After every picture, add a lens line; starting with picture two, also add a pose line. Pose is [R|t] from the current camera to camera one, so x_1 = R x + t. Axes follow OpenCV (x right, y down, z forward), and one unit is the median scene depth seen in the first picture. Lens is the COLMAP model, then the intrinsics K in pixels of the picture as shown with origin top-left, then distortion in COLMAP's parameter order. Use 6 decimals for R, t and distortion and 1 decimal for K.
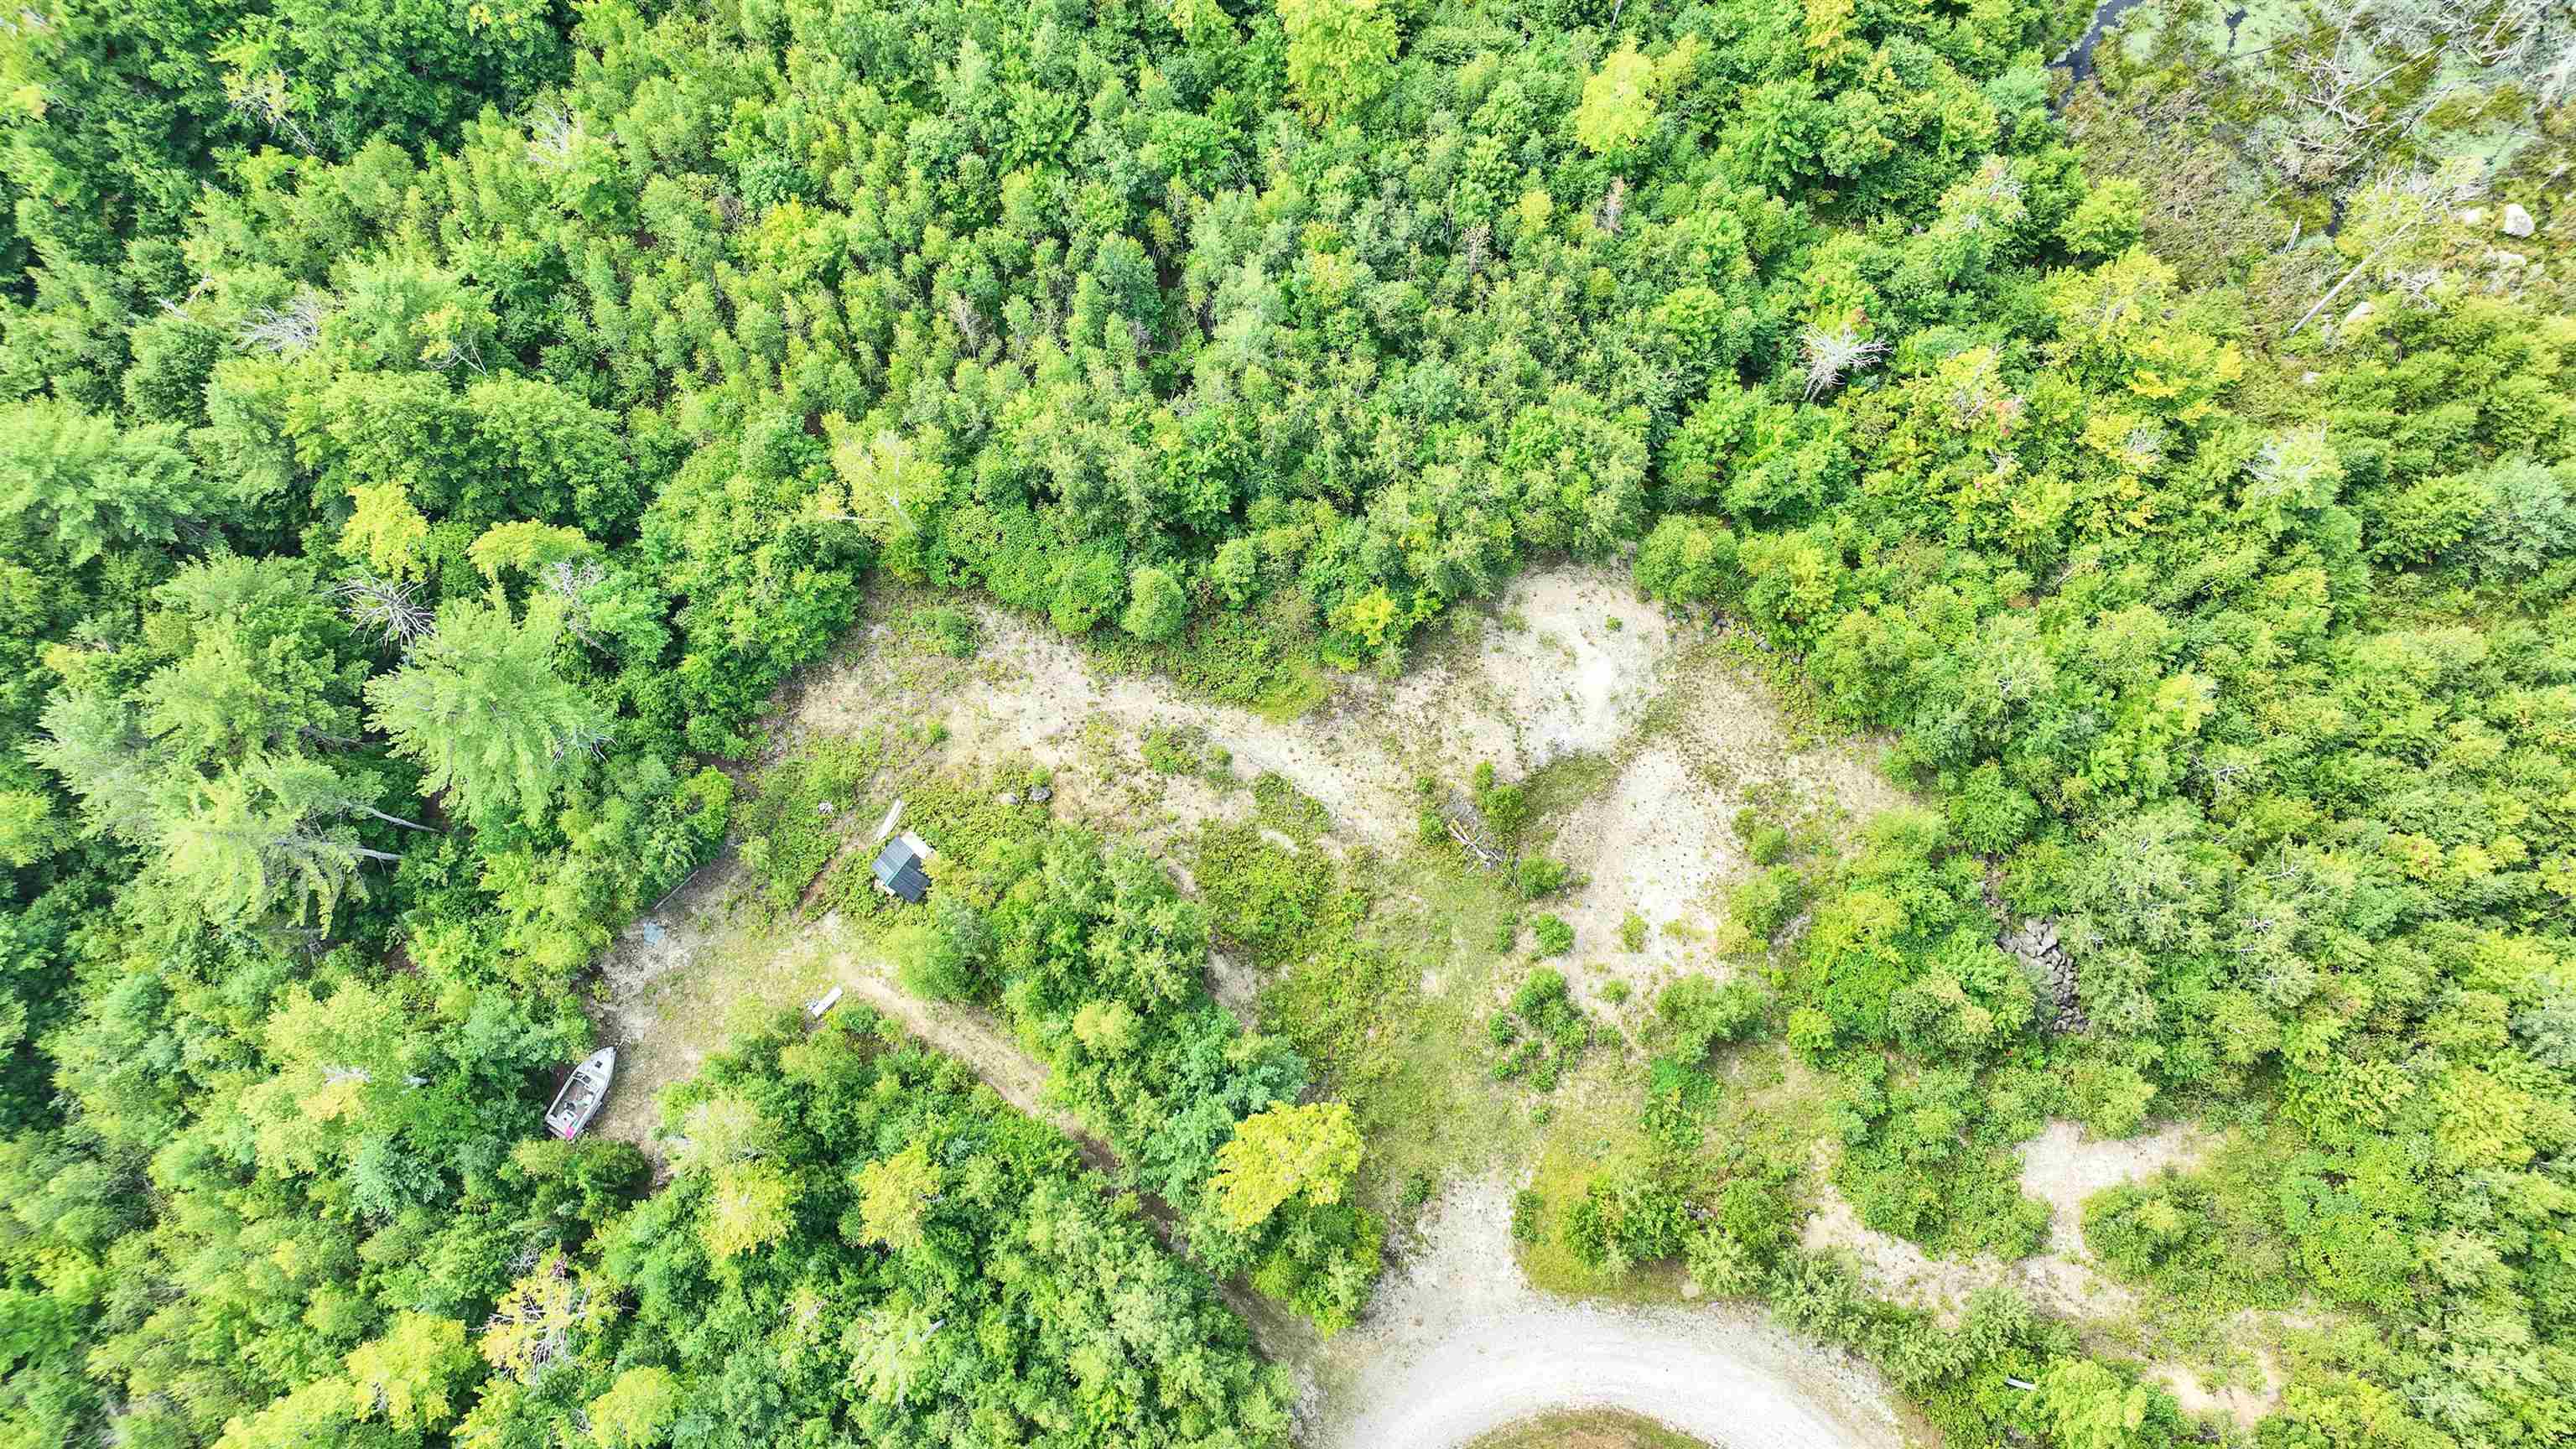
lens RADIAL K [[1809.3, 0, 1292.1], [0, 1809.3, 715.9], [0, 0, 1]] dist [-0.002084, 0.020615]
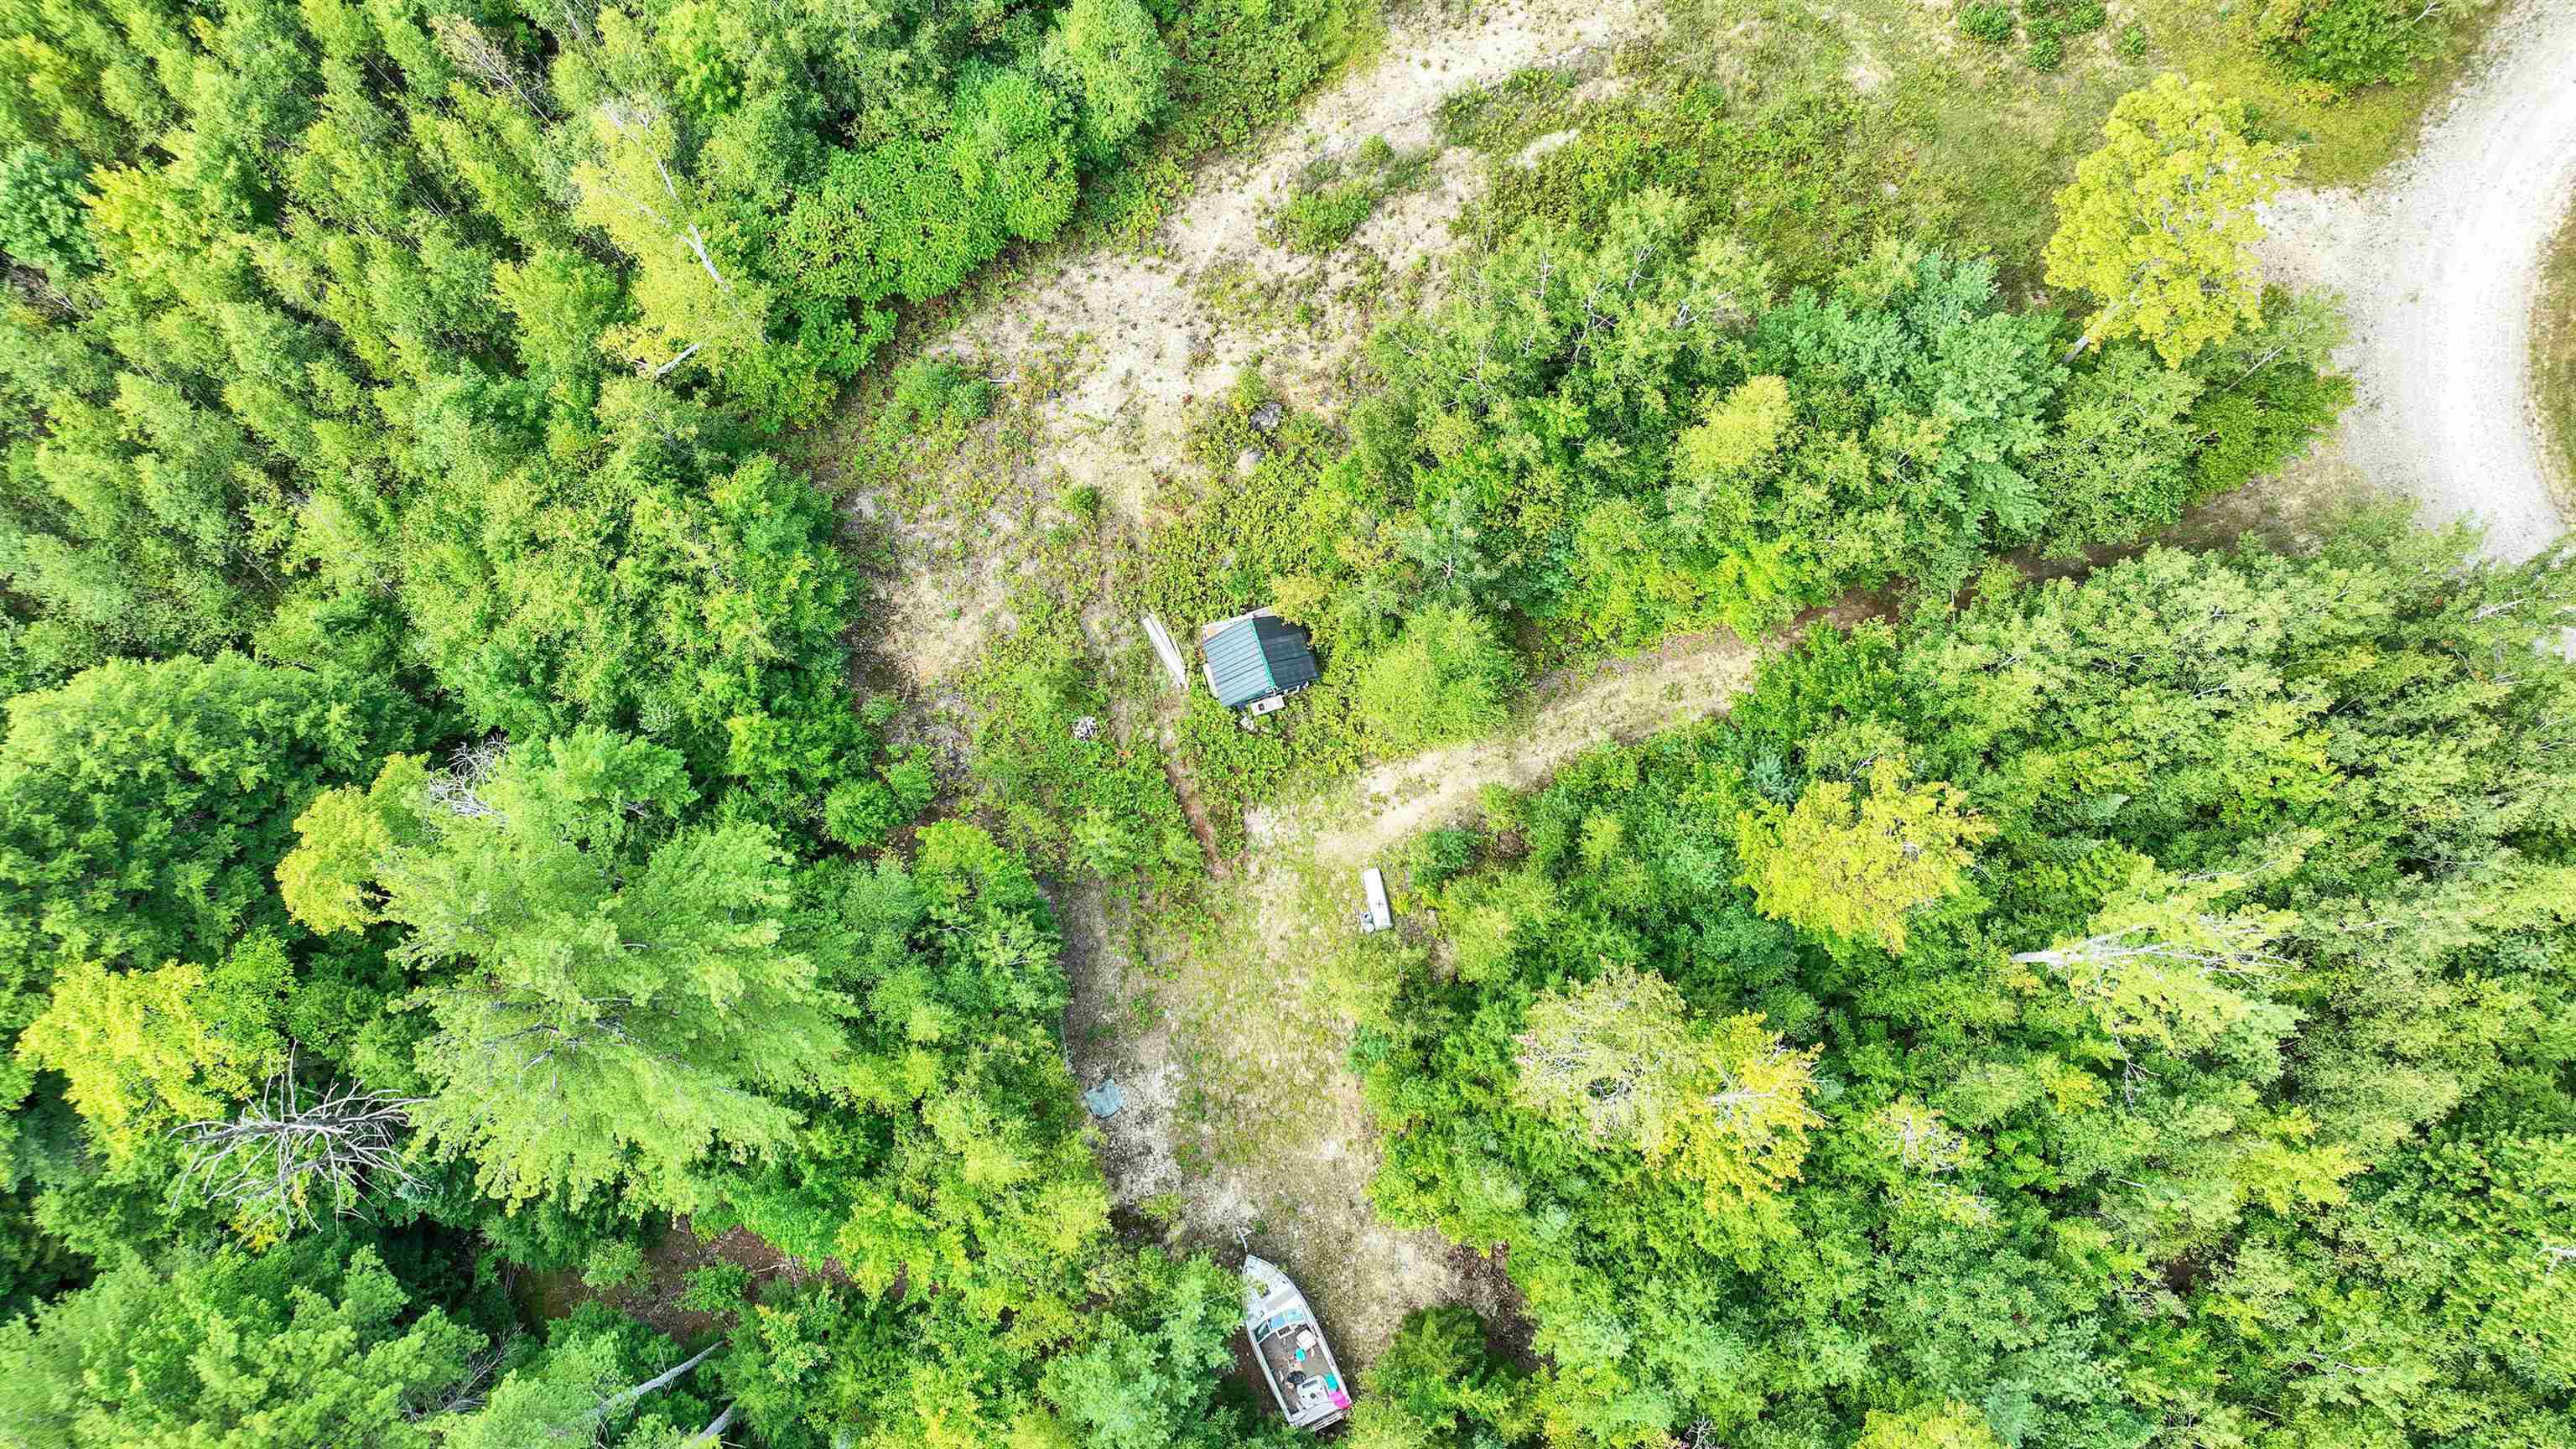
lens RADIAL K [[1809.3, 0, 1296.7], [0, 1809.3, 733.4], [0, 0, 1]] dist [-0.002084, 0.020615]
pose [[0.542232, -0.826157, 0.153131, -0.313464], [0.823340, 0.558791, 0.099315, 0.050186], [-0.167618, 0.072227, 0.983203, 0.434107]]
